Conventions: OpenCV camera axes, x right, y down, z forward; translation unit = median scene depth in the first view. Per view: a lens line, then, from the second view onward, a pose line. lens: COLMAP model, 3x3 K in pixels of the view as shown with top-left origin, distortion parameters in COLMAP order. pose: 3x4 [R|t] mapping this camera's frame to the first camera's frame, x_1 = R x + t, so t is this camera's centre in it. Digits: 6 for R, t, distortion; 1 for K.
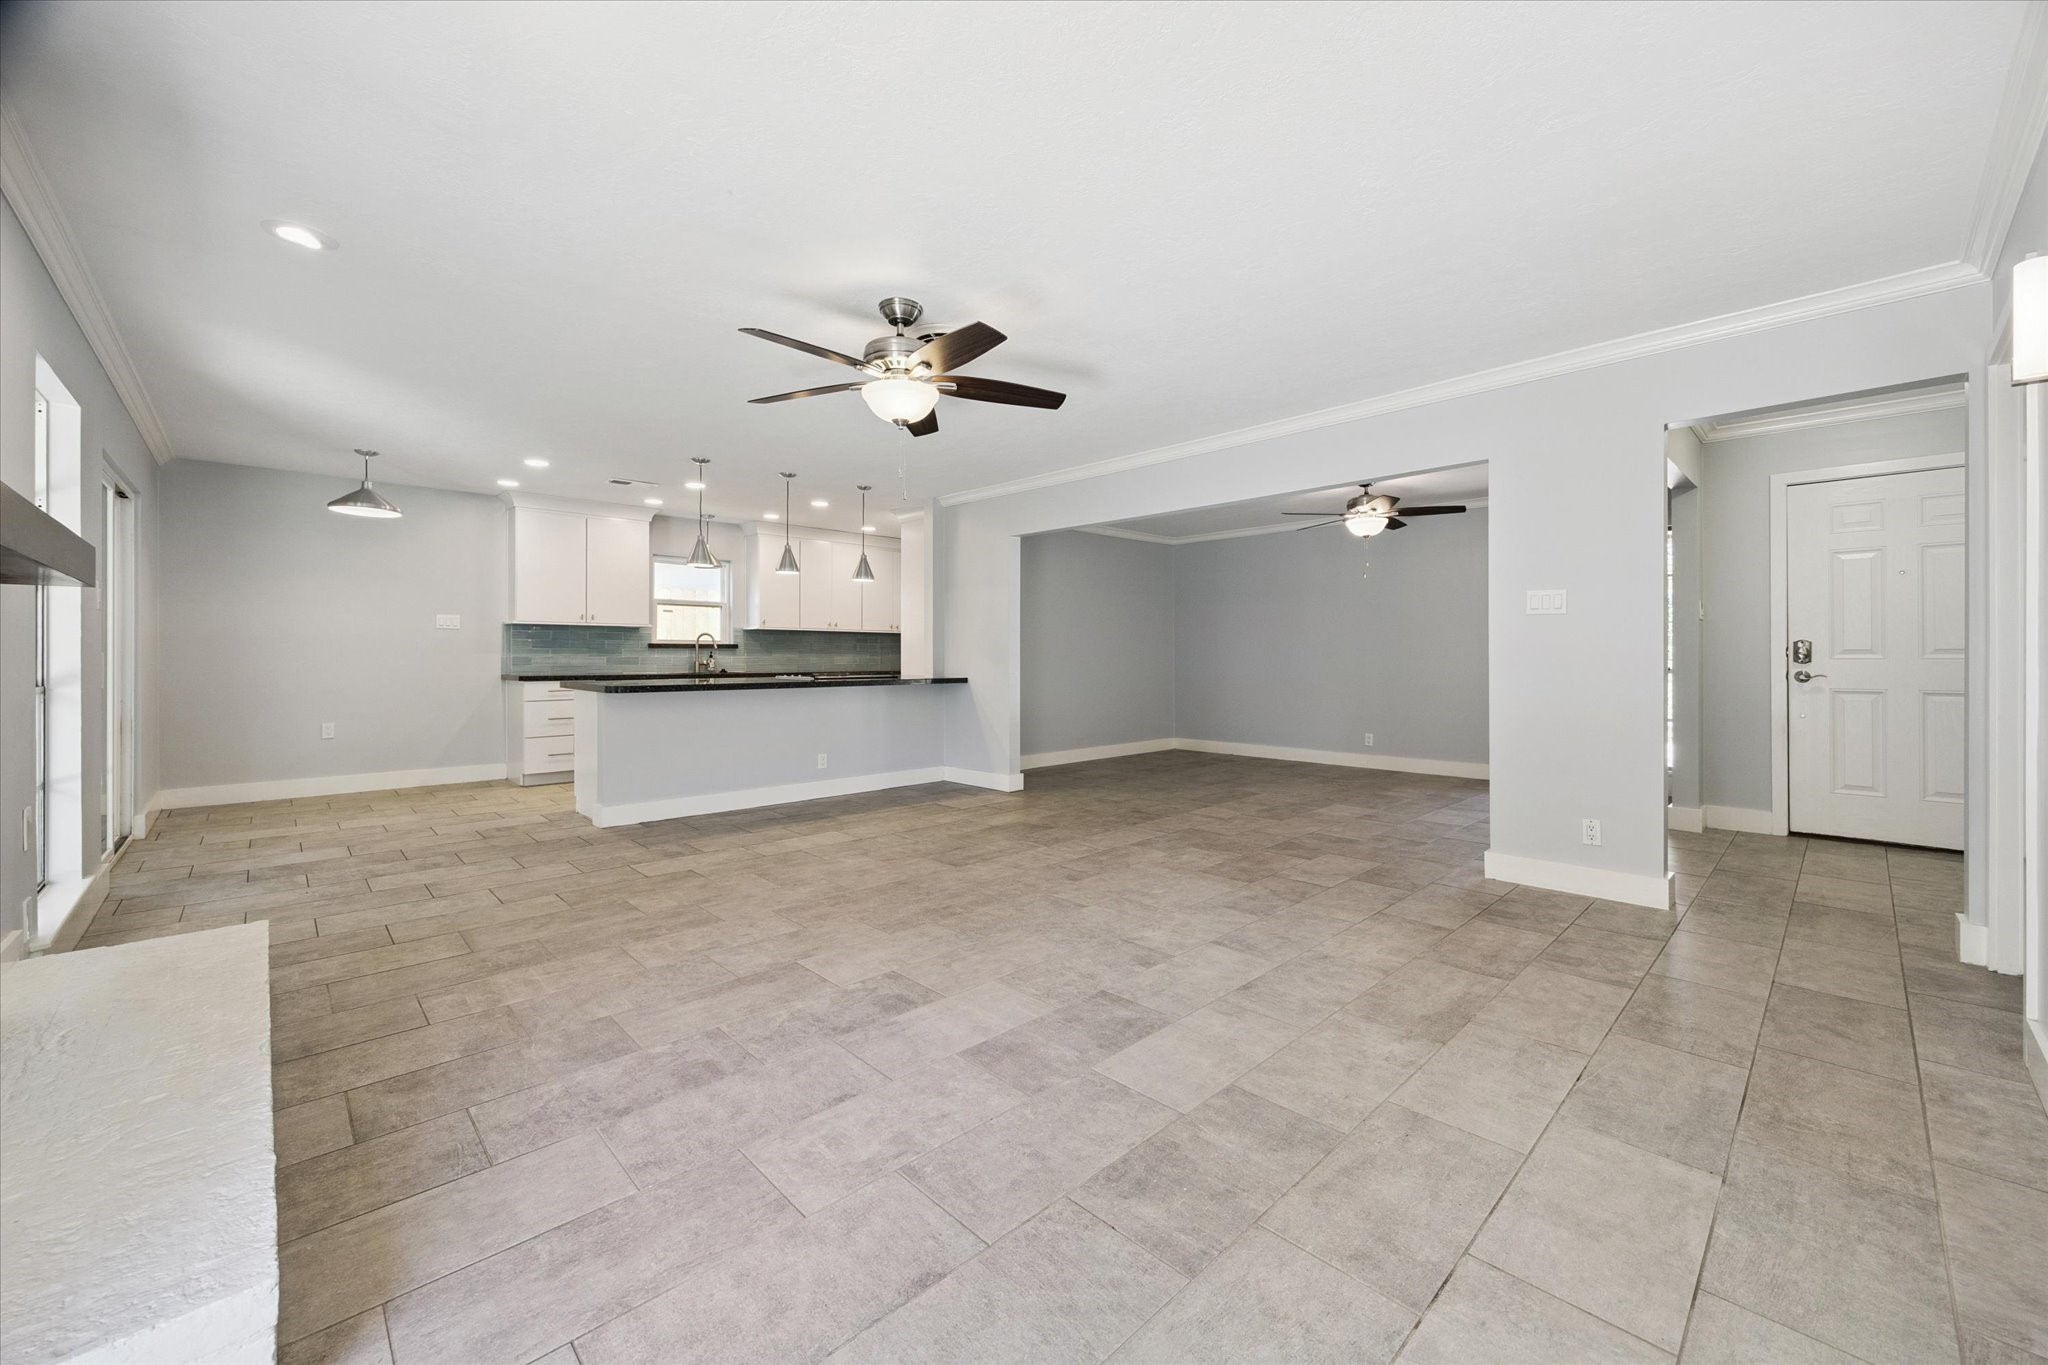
lens RADIAL K [[801.9, 0, 1049.0], [0, 801.9, 652.9], [0, 0, 1]] dist [-0.005908, 0.000710]
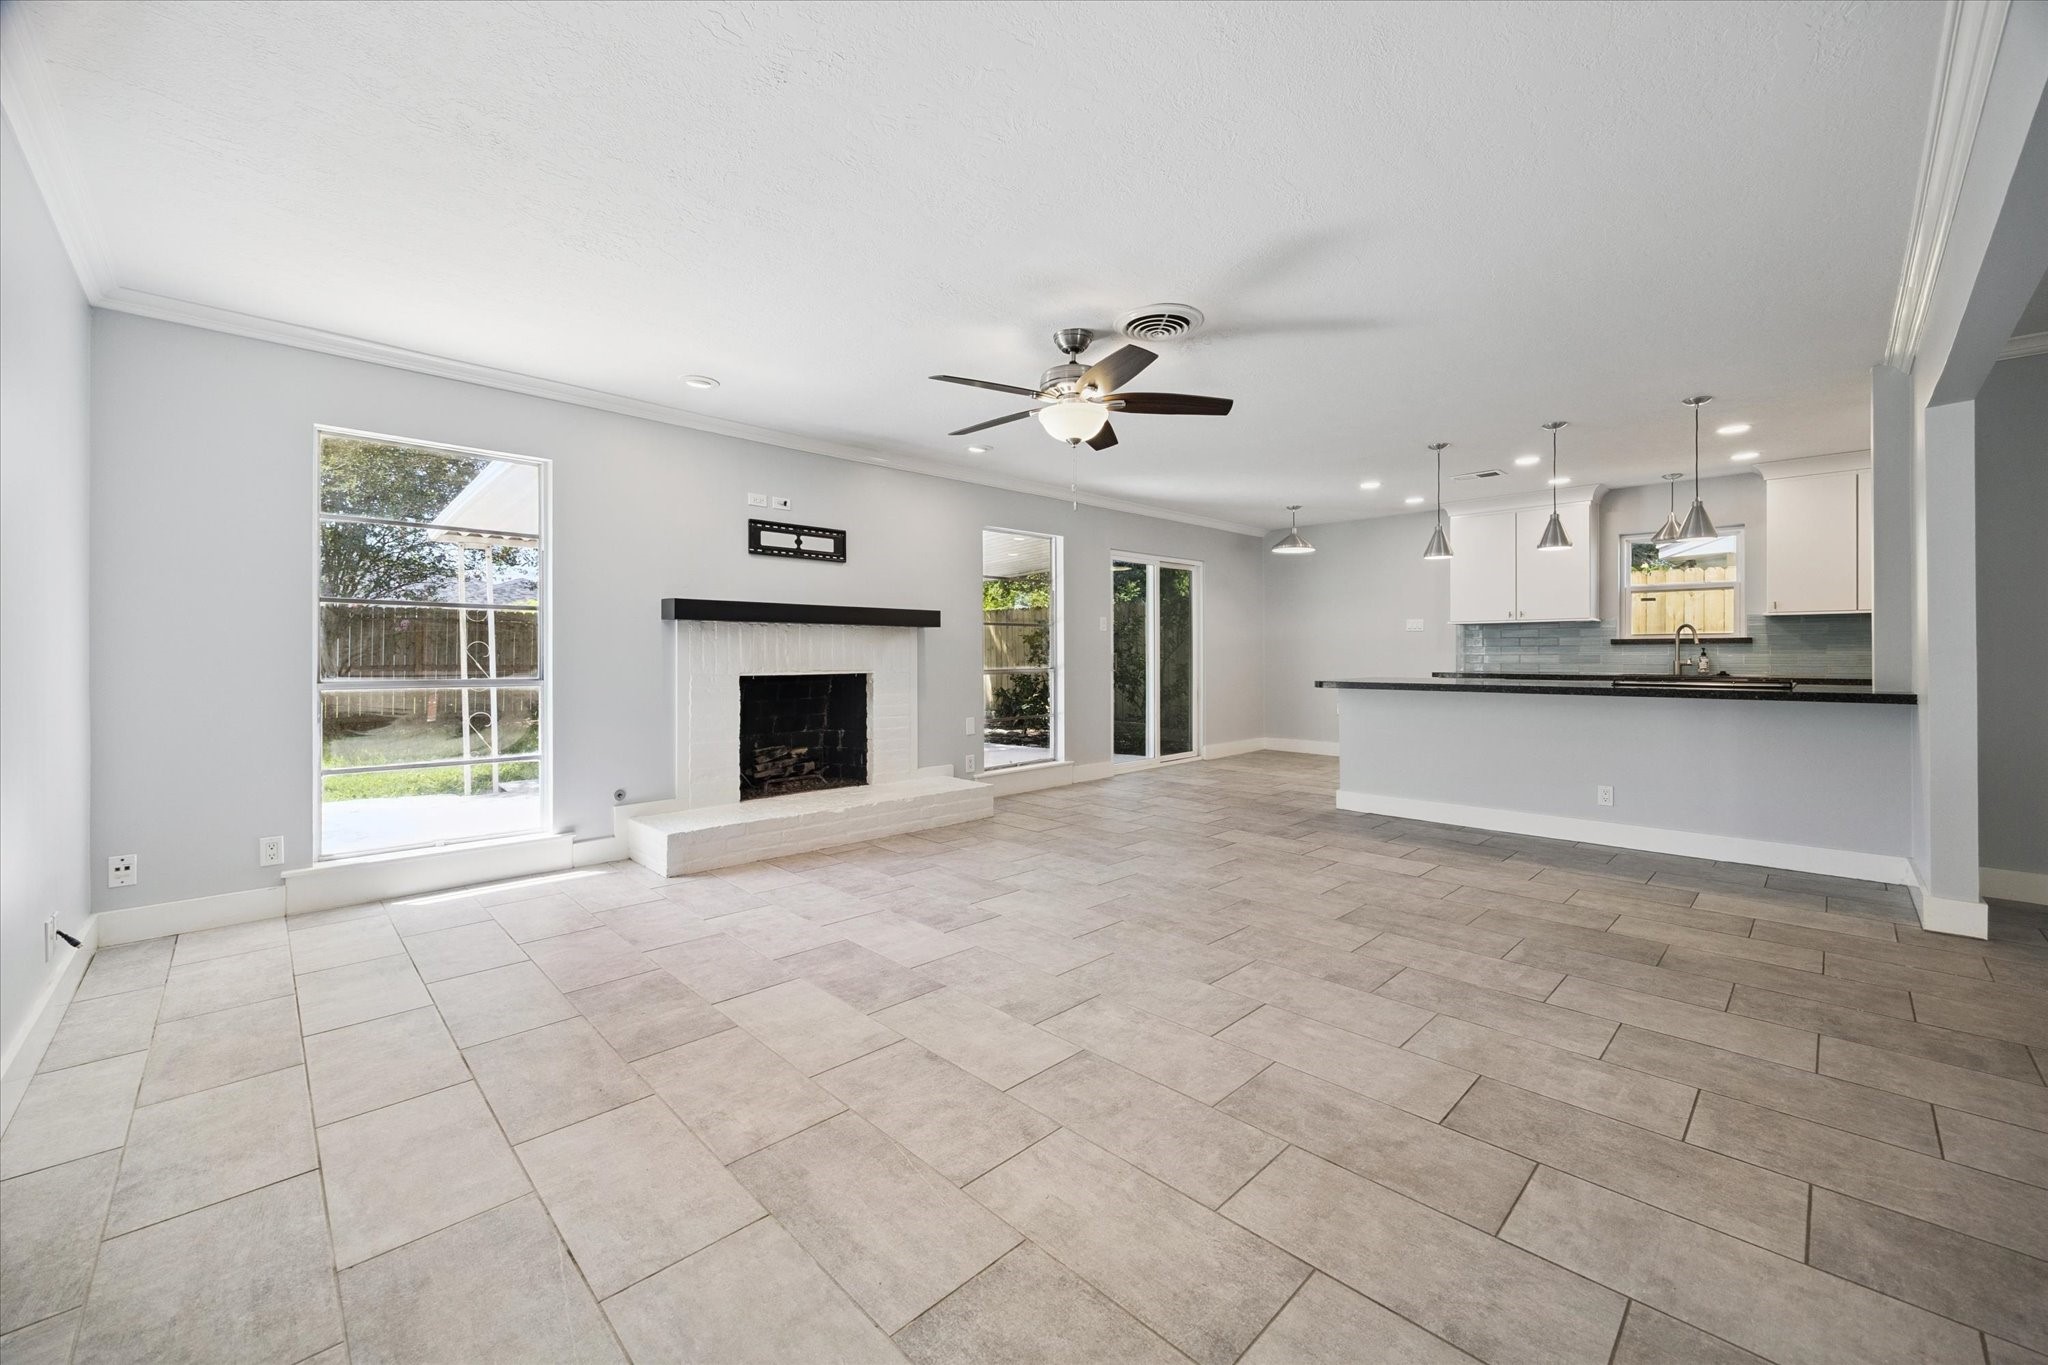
lens RADIAL K [[801.9, 0, 1037.9], [0, 801.9, 661.6], [0, 0, 1]] dist [-0.005908, 0.000710]
pose [[0.001209, 0.008785, -0.999961, 0.870456], [0.007355, 0.999934, 0.008794, 0.000826], [0.999972, -0.007365, 0.001144, 0.901640]]
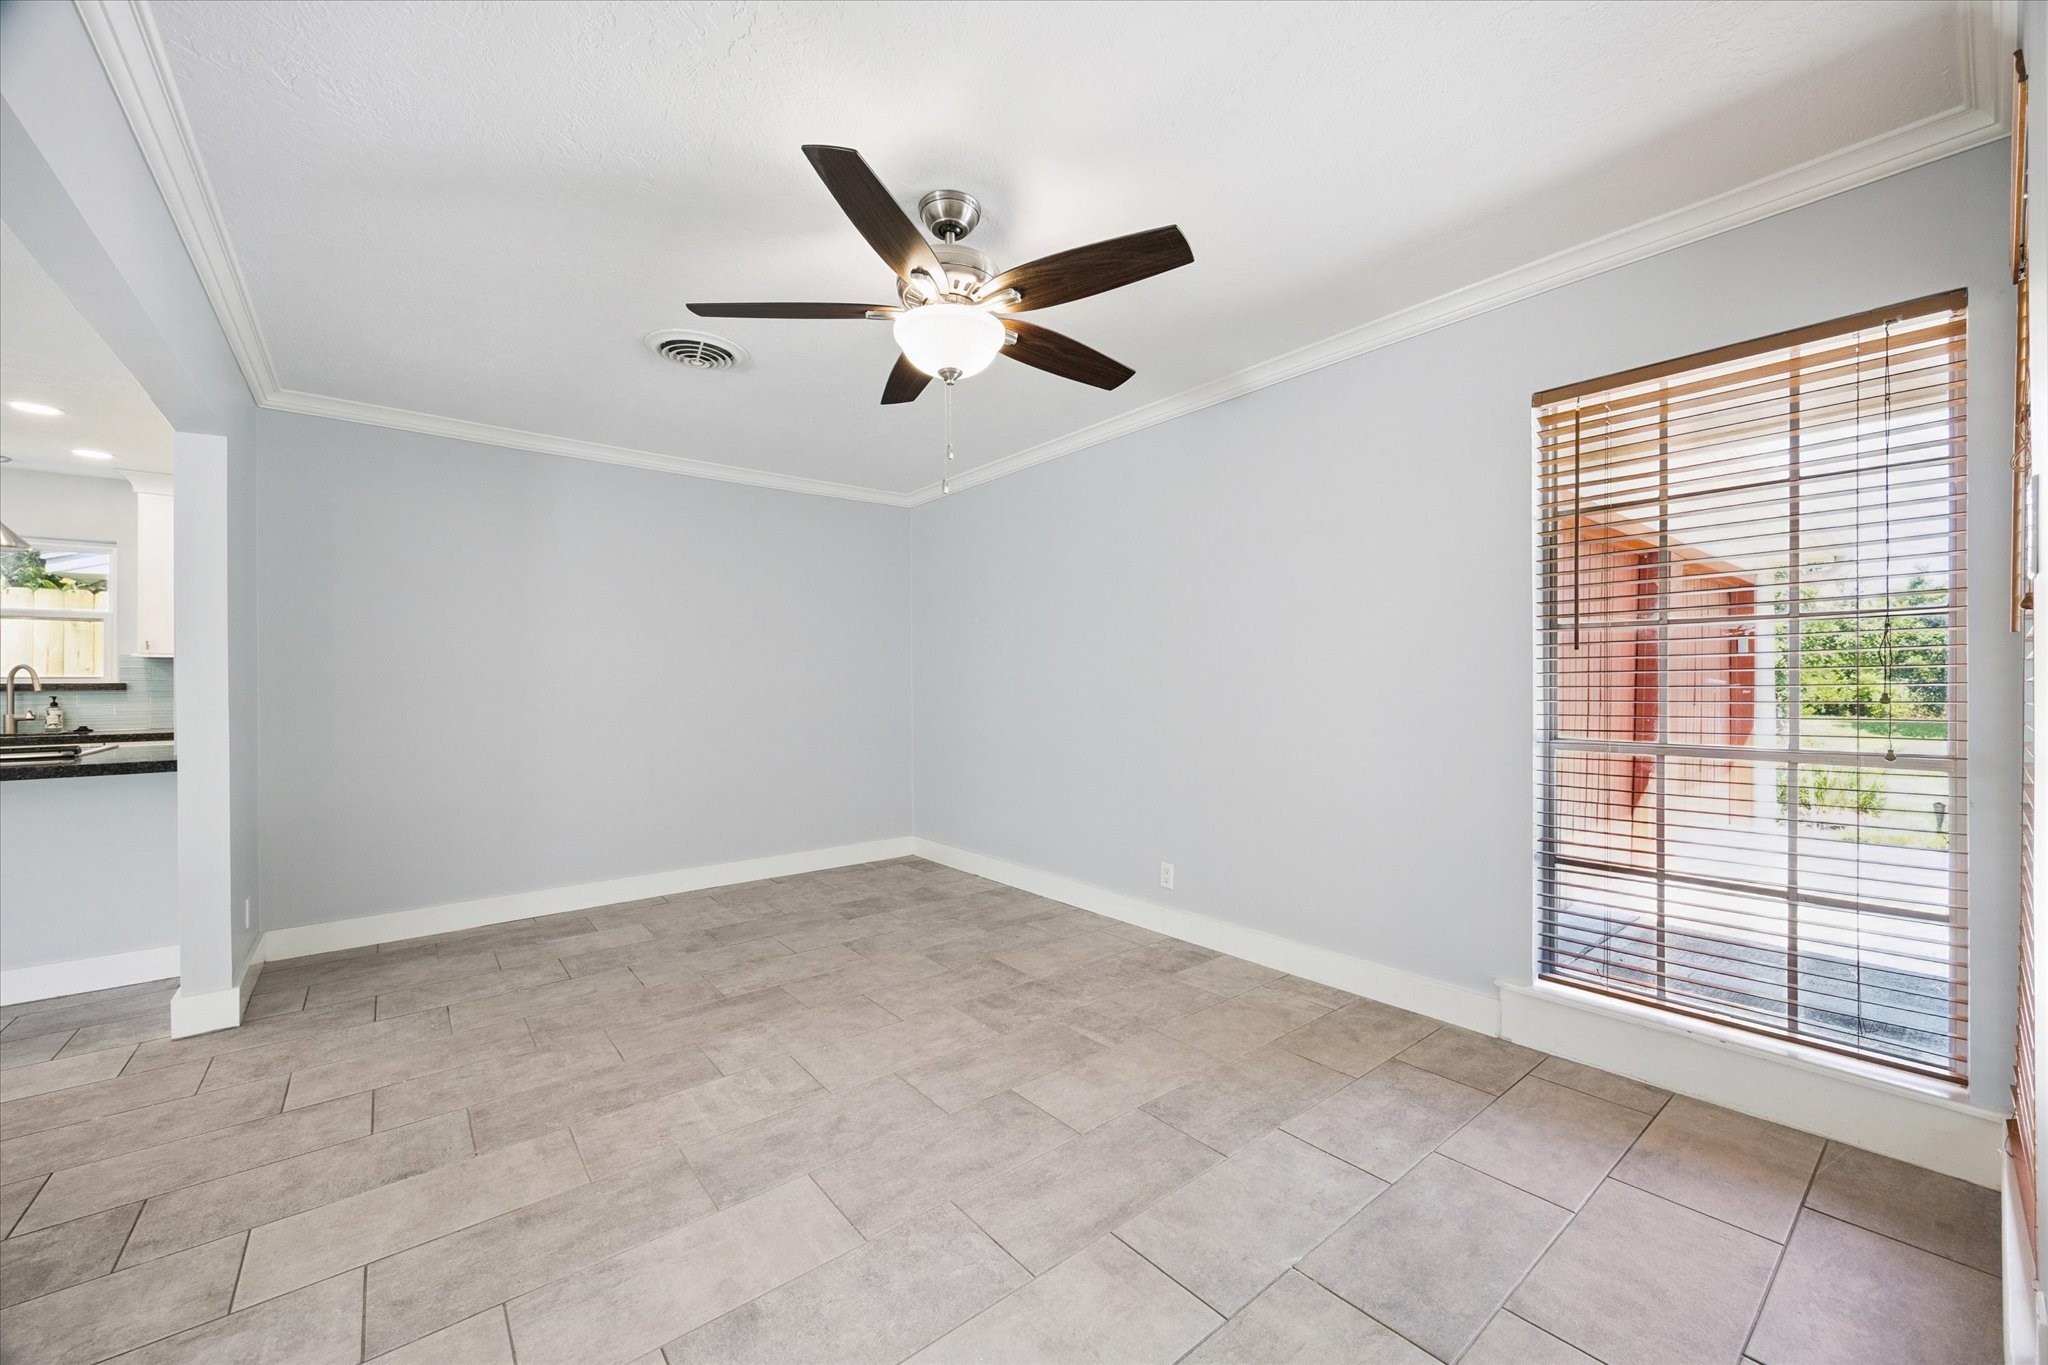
lens RADIAL K [[801.9, 0, 1031.3], [0, 801.9, 682.3], [0, 0, 1]] dist [-0.005908, 0.000710]
pose [[0.994173, -0.005716, -0.107647, 0.883925], [0.006303, 0.999967, 0.005112, -0.025431], [0.107614, -0.005760, 0.994176, 1.252779]]
